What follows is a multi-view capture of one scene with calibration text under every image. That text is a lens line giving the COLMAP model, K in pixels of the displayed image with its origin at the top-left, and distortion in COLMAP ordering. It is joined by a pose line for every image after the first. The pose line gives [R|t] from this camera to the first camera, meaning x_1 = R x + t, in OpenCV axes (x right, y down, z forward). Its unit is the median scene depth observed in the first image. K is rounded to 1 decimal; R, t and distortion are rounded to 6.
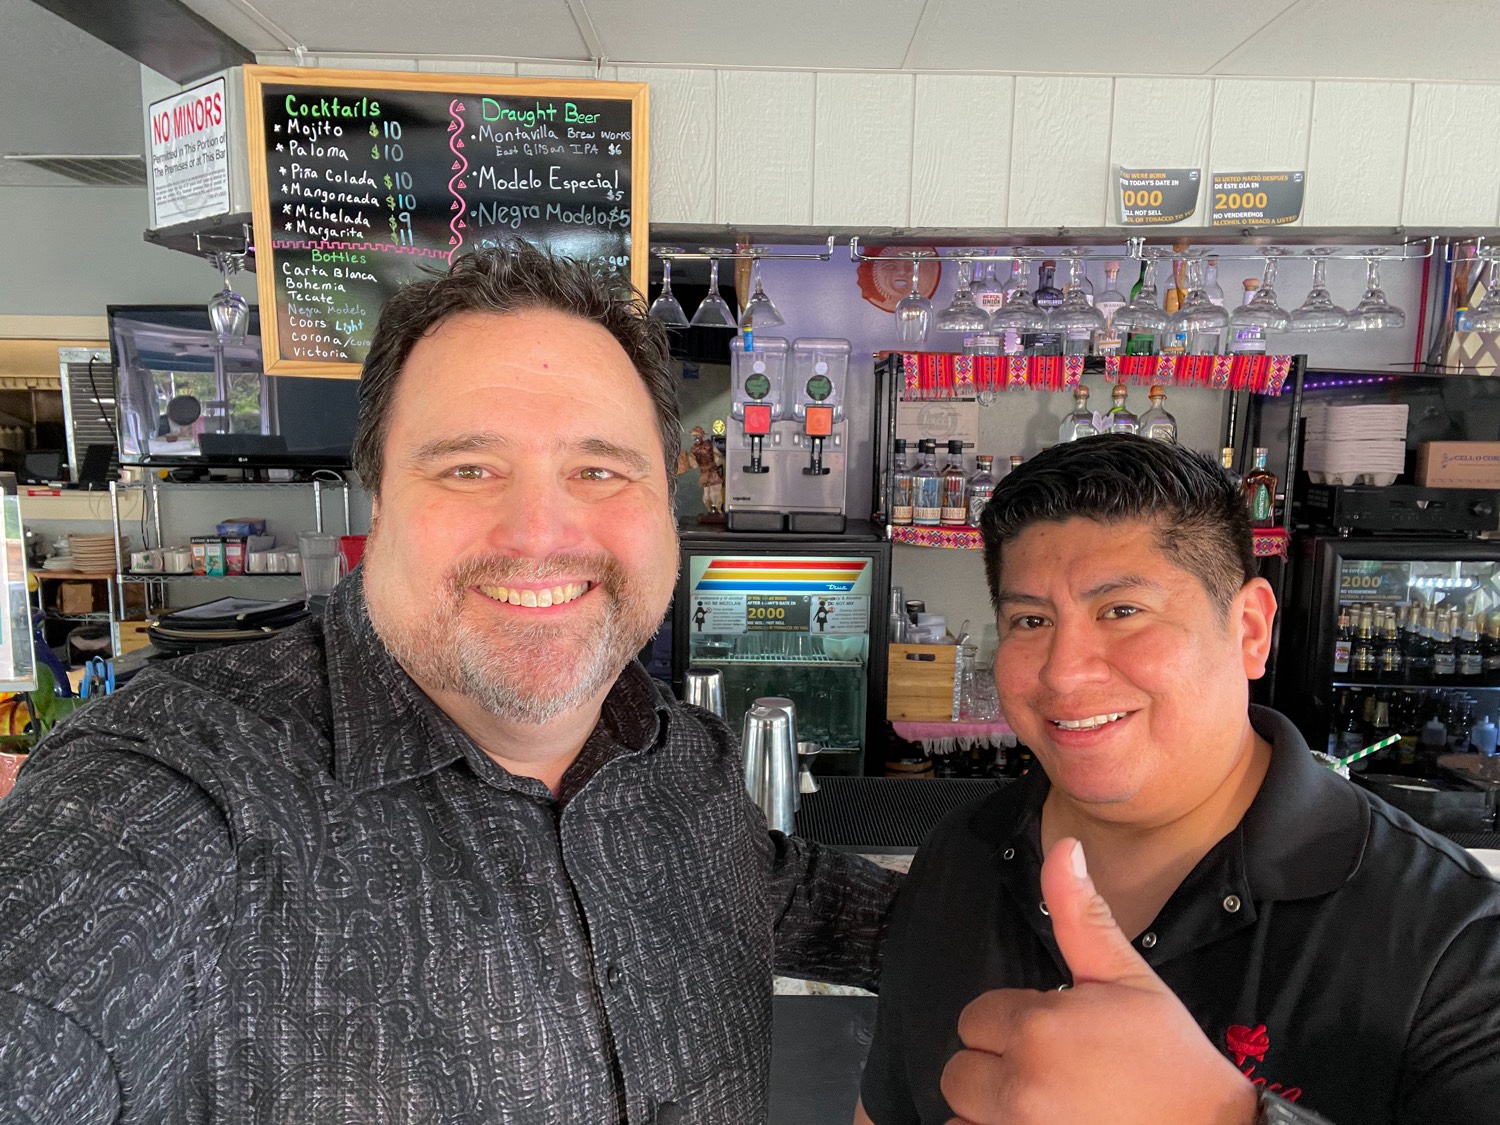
lens RADIAL K [[1104.0, 0, 738.4], [0, 1104.0, 603.2], [0, 0, 1]] dist [0.029077, -0.020272]
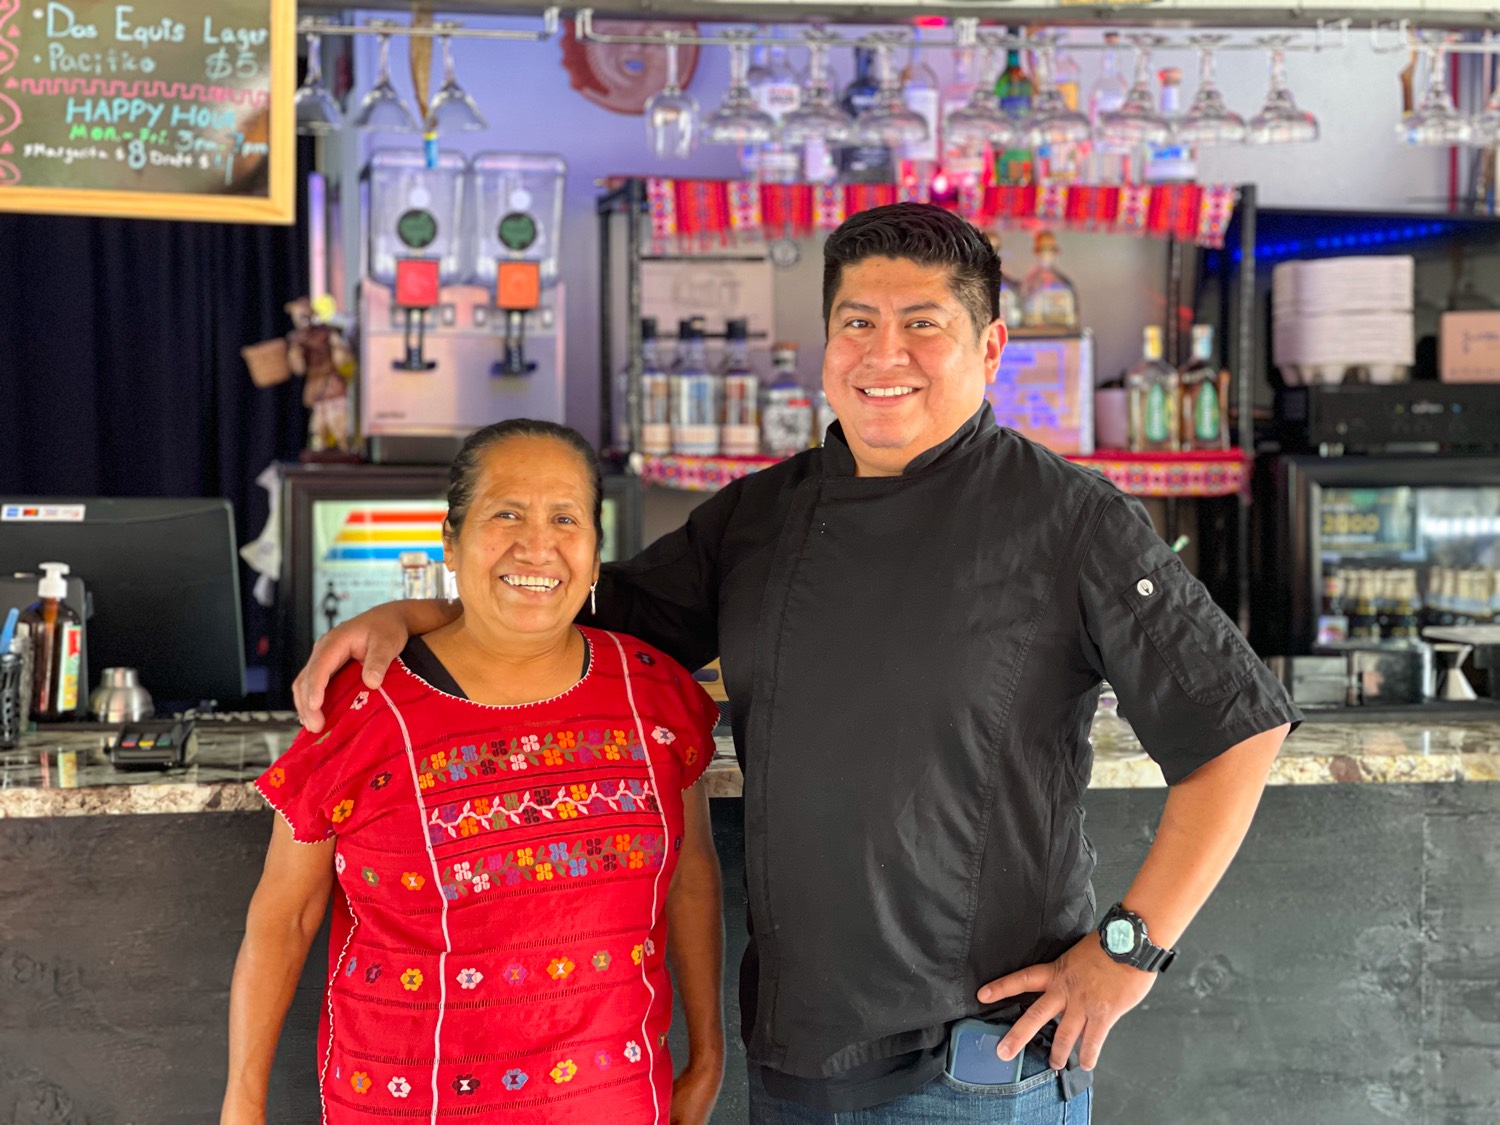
lens RADIAL K [[2732.0, 0, 755.6], [0, 2732.0, 557.8], [0, 0, 1]] dist [0.122646, 0.000000]
pose [[0.980587, -0.022789, 0.194758, -0.097366], [0.041266, 0.994964, -0.091347, 0.130418], [-0.191695, 0.097611, 0.976588, -0.498525]]
